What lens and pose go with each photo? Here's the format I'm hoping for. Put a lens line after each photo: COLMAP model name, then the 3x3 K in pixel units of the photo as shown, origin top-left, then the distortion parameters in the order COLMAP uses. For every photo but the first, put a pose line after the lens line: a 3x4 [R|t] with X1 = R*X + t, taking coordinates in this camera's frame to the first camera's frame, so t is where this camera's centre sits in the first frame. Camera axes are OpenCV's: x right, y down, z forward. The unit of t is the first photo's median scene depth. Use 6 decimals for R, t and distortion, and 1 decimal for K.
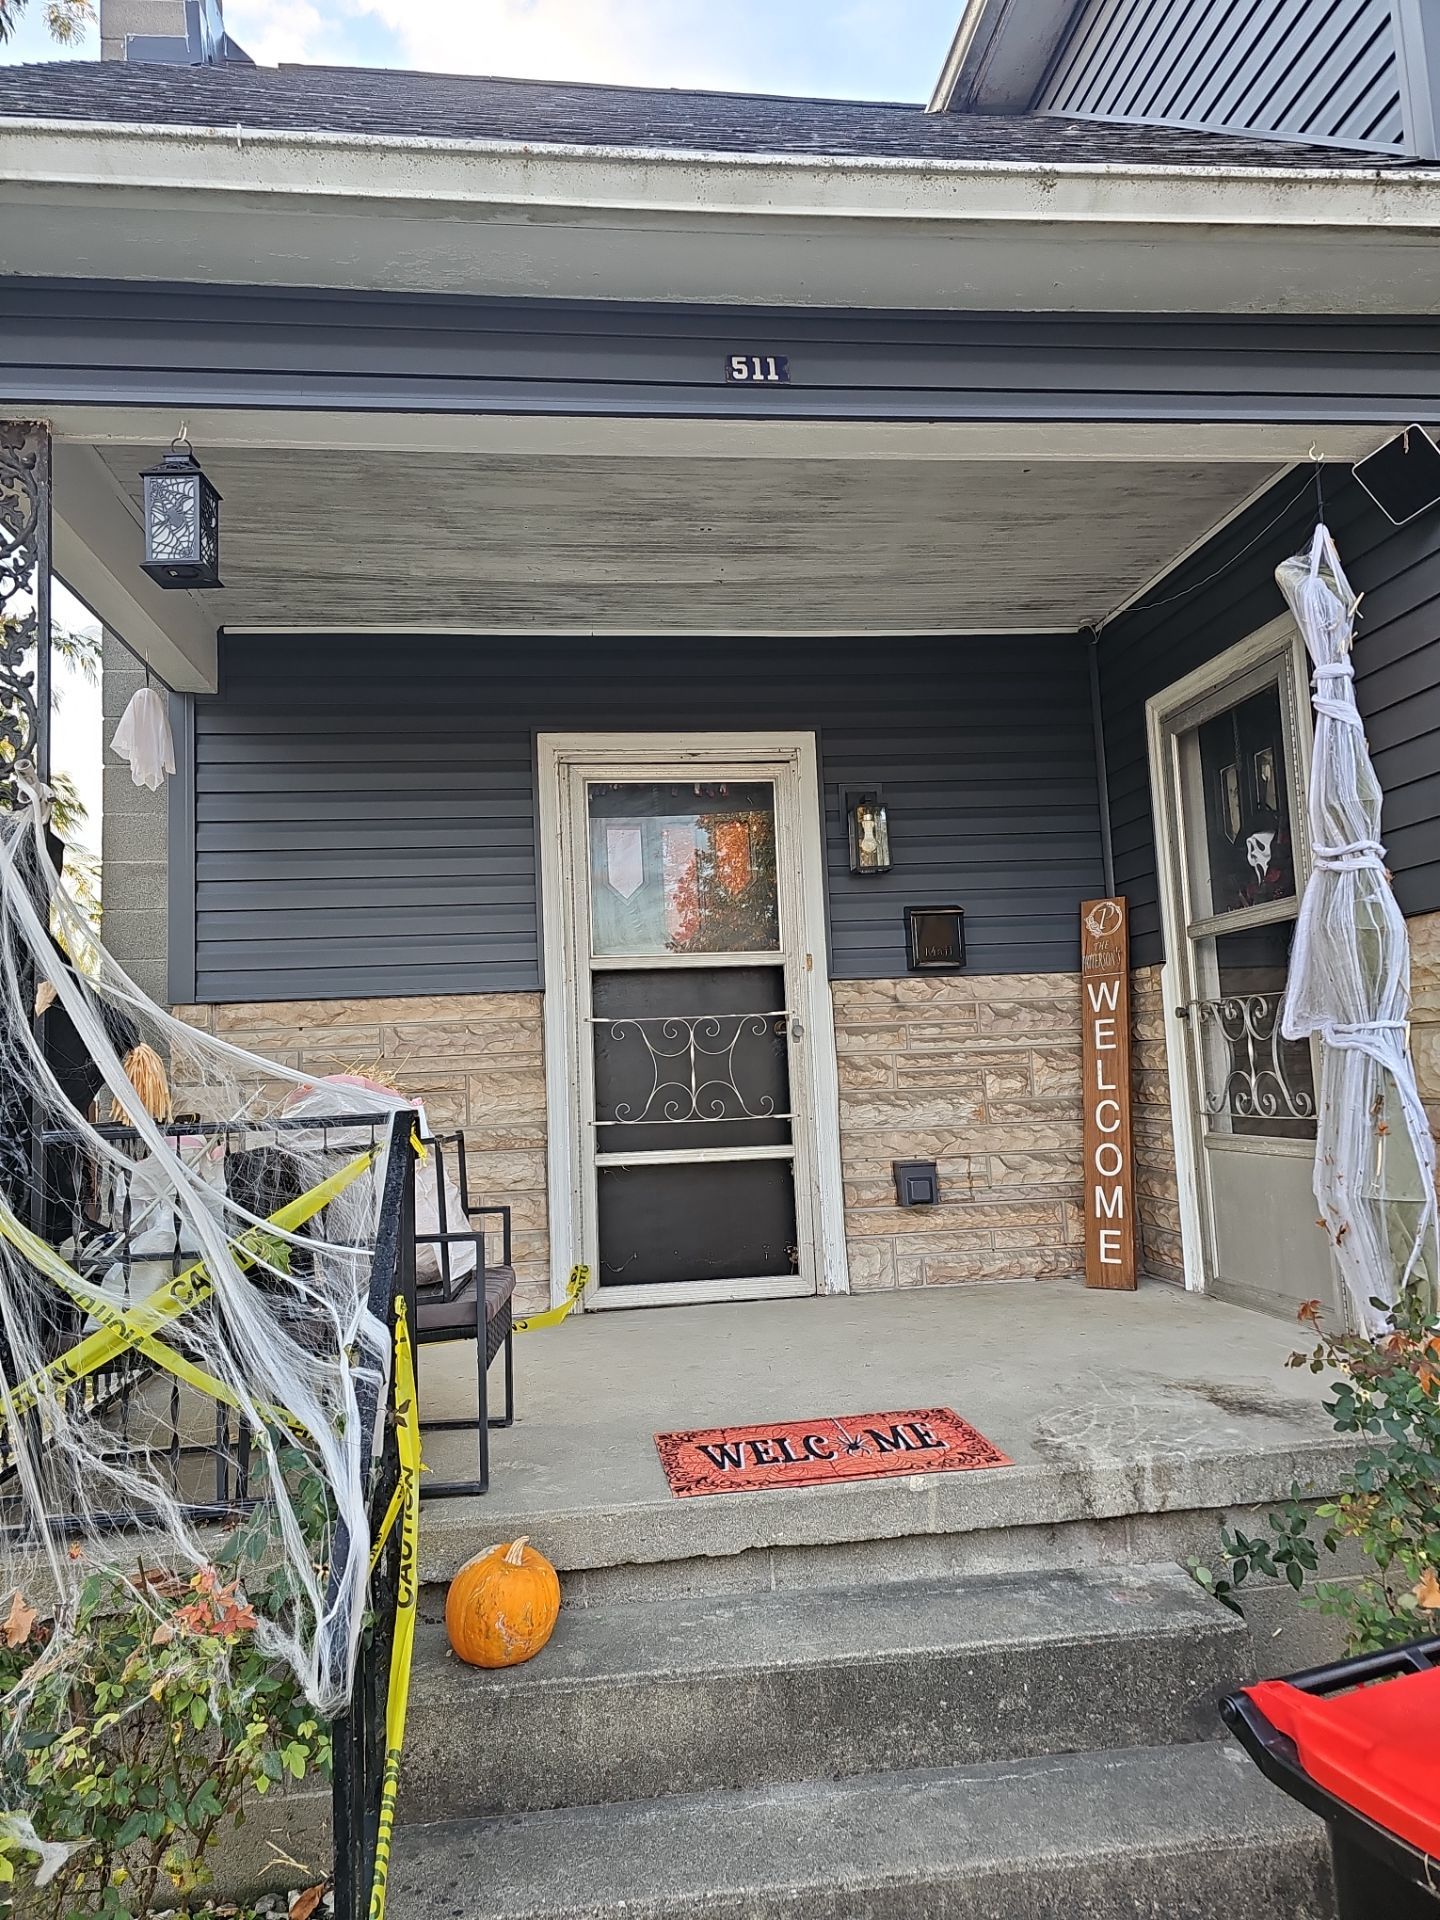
lens RADIAL K [[1186.5, 0, 720.0], [0, 1186.5, 960.0], [0, 0, 1]] dist [0.132445, -0.140085]
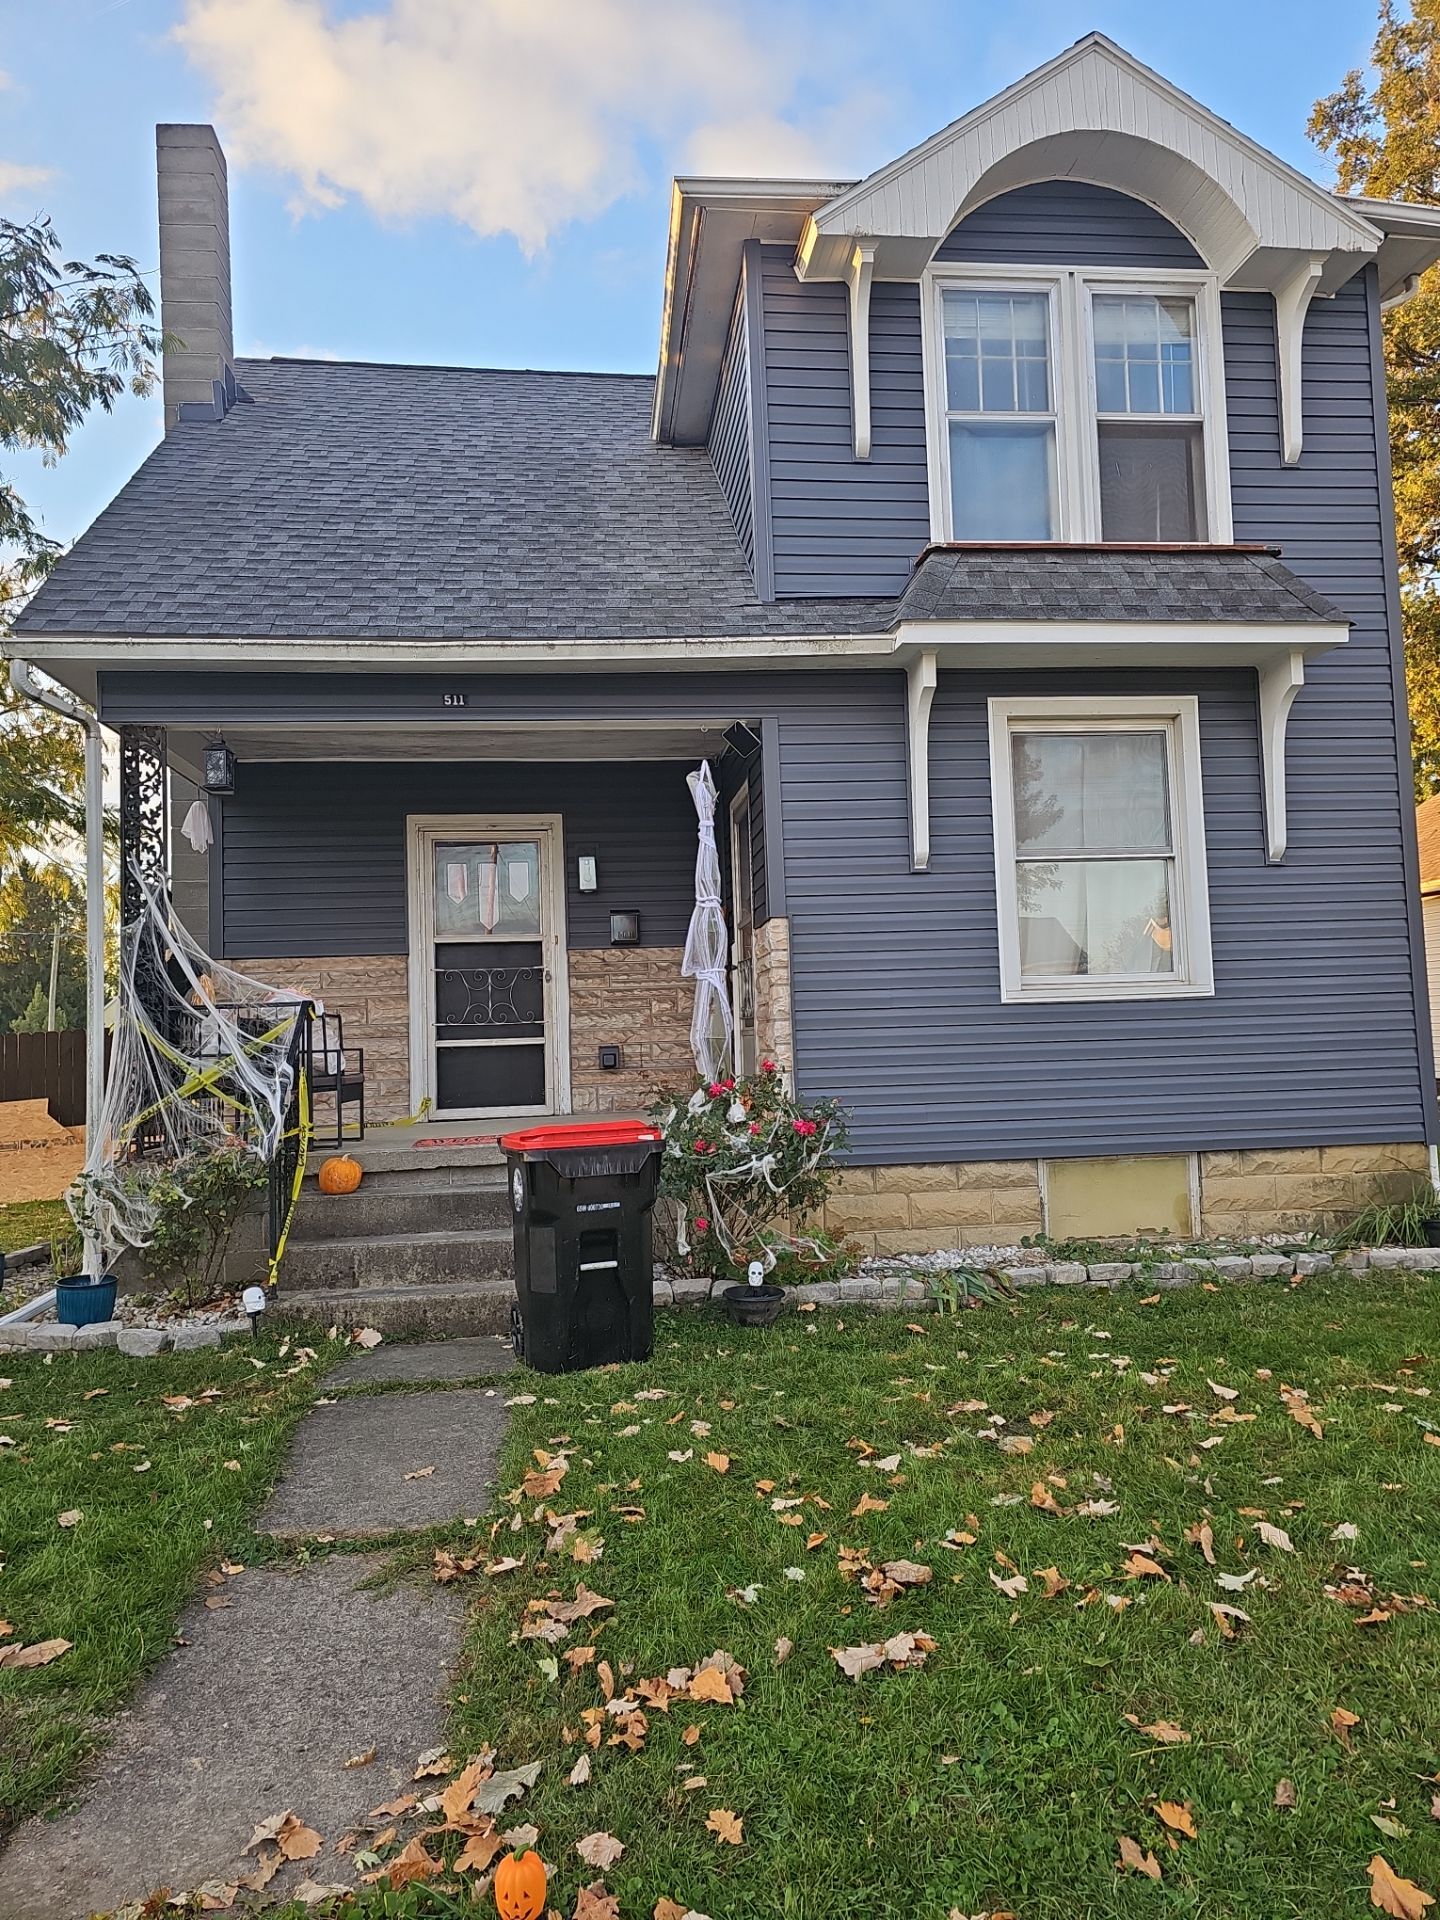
lens RADIAL K [[1186.5, 0, 720.0], [0, 1186.5, 960.0], [0, 0, 1]] dist [0.132445, -0.140085]
pose [[0.999859, 0.006064, -0.015634, 0.375106], [-0.005602, 0.999550, 0.029484, -0.023301], [0.015806, -0.029392, 0.999443, -0.883504]]
